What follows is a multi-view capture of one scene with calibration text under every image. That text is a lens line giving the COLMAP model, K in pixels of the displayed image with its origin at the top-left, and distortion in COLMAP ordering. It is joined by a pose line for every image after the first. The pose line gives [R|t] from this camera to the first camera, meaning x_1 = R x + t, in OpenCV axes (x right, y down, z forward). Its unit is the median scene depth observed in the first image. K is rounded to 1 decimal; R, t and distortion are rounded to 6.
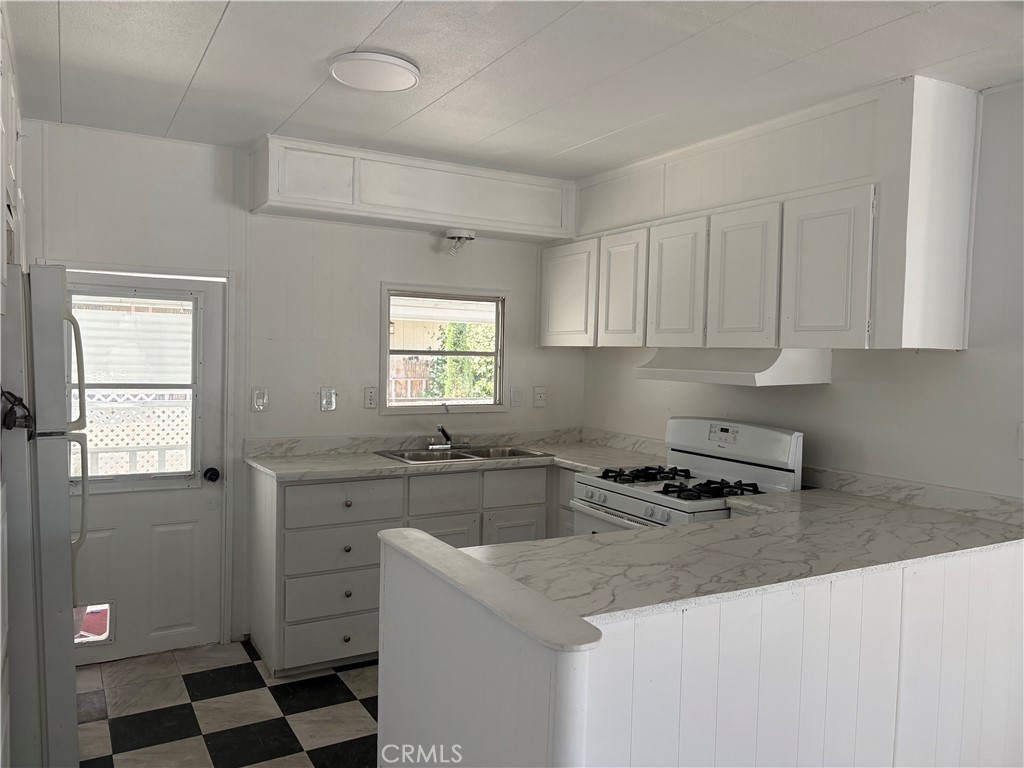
lens RADIAL K [[779.1, 0, 512.0], [0, 779.1, 384.0], [0, 0, 1]] dist [0.038680, 0.000699]
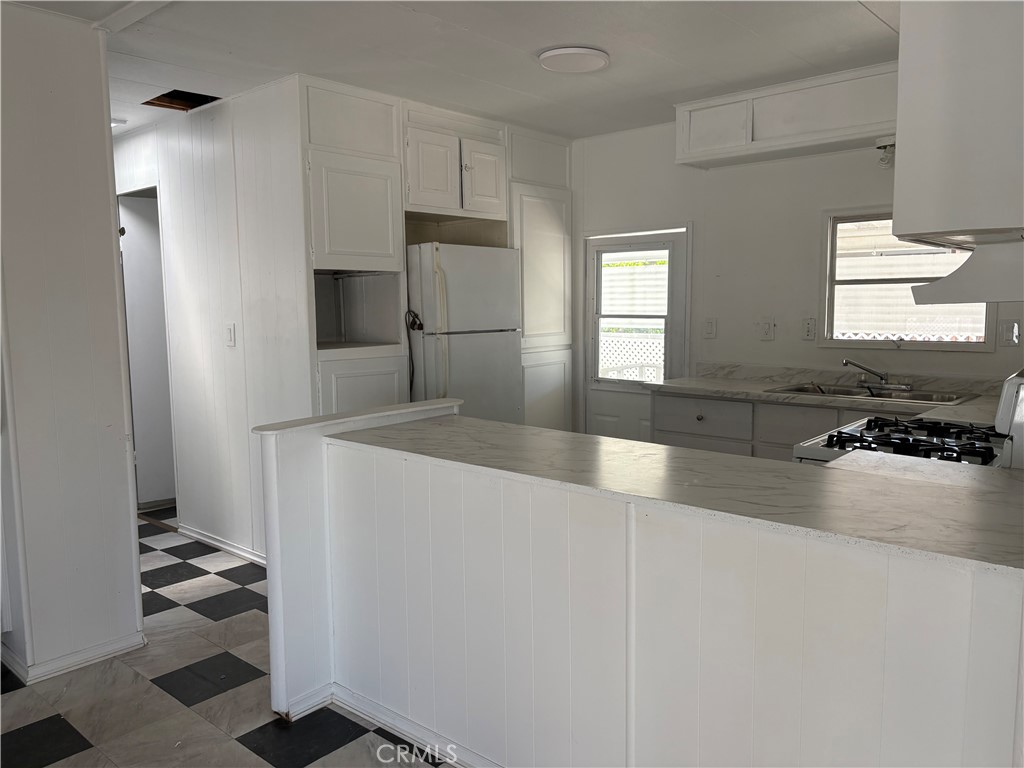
lens RADIAL K [[779.1, 0, 512.0], [0, 779.1, 384.0], [0, 0, 1]] dist [0.038680, 0.000699]
pose [[0.317423, 0.078294, -0.945046, 0.722839], [-0.023058, 0.996928, 0.074848, 0.022986], [0.948004, -0.001968, 0.318253, 0.350659]]
